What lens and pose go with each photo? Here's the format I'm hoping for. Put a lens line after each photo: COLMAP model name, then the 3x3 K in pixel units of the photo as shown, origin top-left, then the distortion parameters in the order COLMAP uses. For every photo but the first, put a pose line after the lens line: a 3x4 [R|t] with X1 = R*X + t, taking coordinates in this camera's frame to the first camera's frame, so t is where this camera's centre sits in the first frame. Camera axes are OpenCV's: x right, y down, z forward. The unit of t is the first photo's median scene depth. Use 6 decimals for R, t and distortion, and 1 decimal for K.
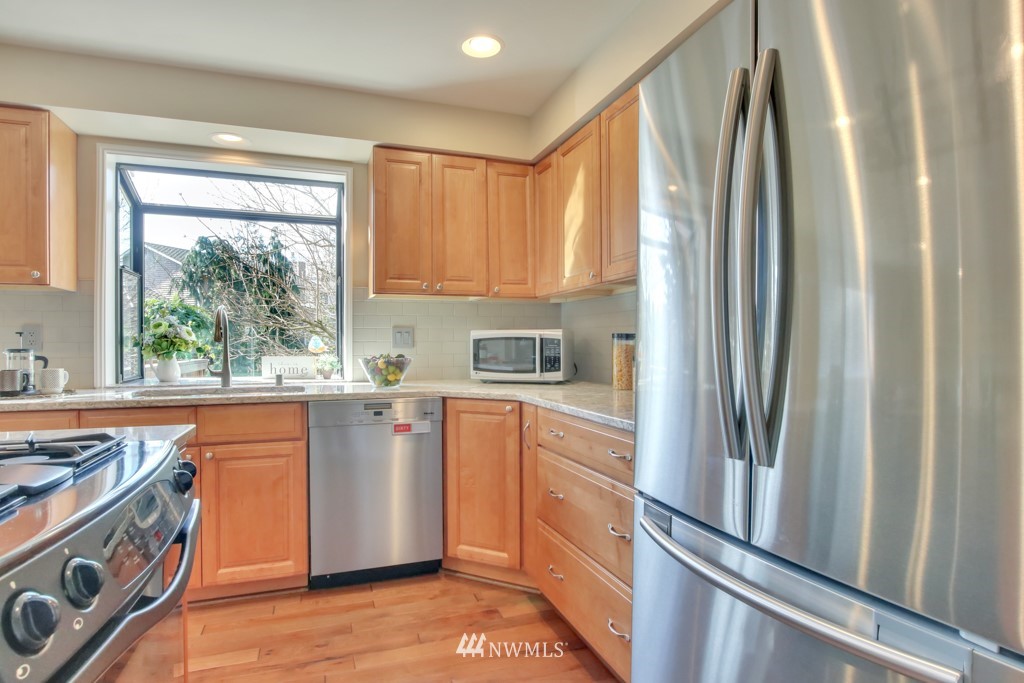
lens RADIAL K [[543.3, 0, 510.5], [0, 543.3, 339.9], [0, 0, 1]] dist [-0.021408, -0.000380]
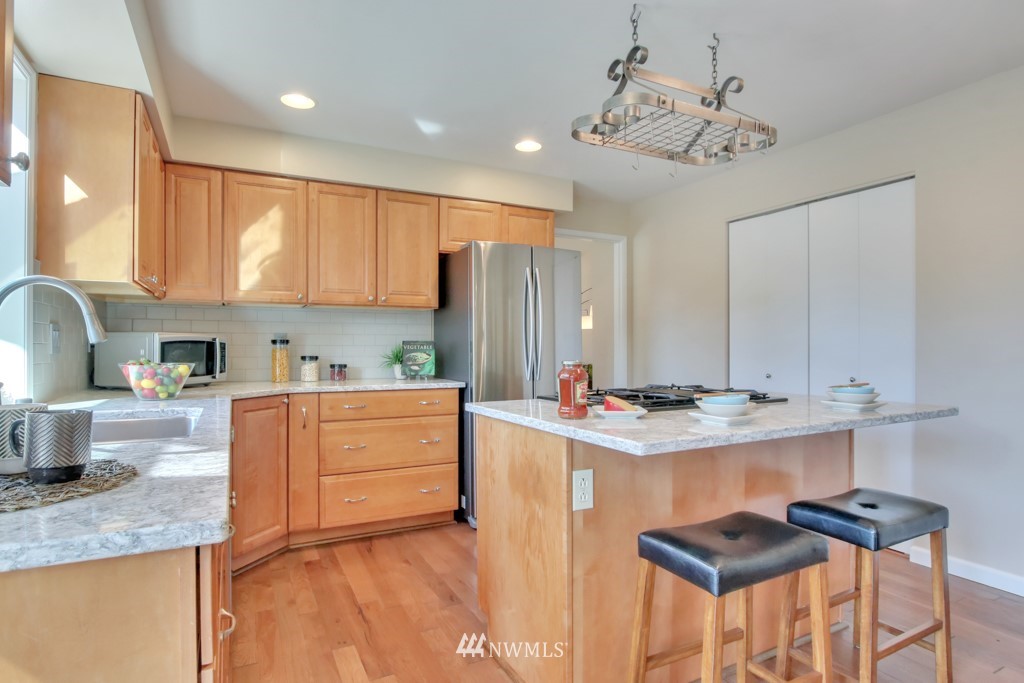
lens RADIAL K [[543.3, 0, 511.8], [0, 543.3, 342.9], [0, 0, 1]] dist [-0.021408, -0.000380]
pose [[-0.143528, 0.009829, 0.989597, -1.233769], [-0.003139, 0.999941, -0.010387, 0.009360], [-0.989641, -0.004597, -0.143489, 0.665780]]
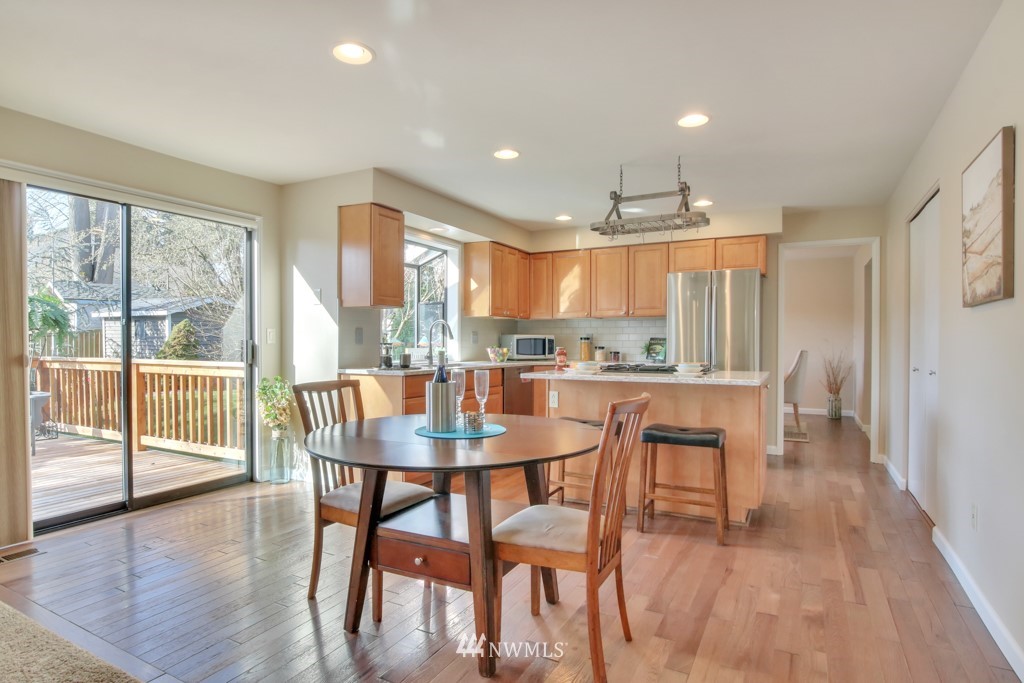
lens RADIAL K [[543.3, 0, 504.7], [0, 543.3, 344.9], [0, 0, 1]] dist [-0.021408, -0.000380]
pose [[0.740892, -0.005903, 0.671598, -1.768048], [-0.004904, 0.999887, 0.014199, -0.010185], [-0.671606, -0.013813, 0.740780, -0.576717]]
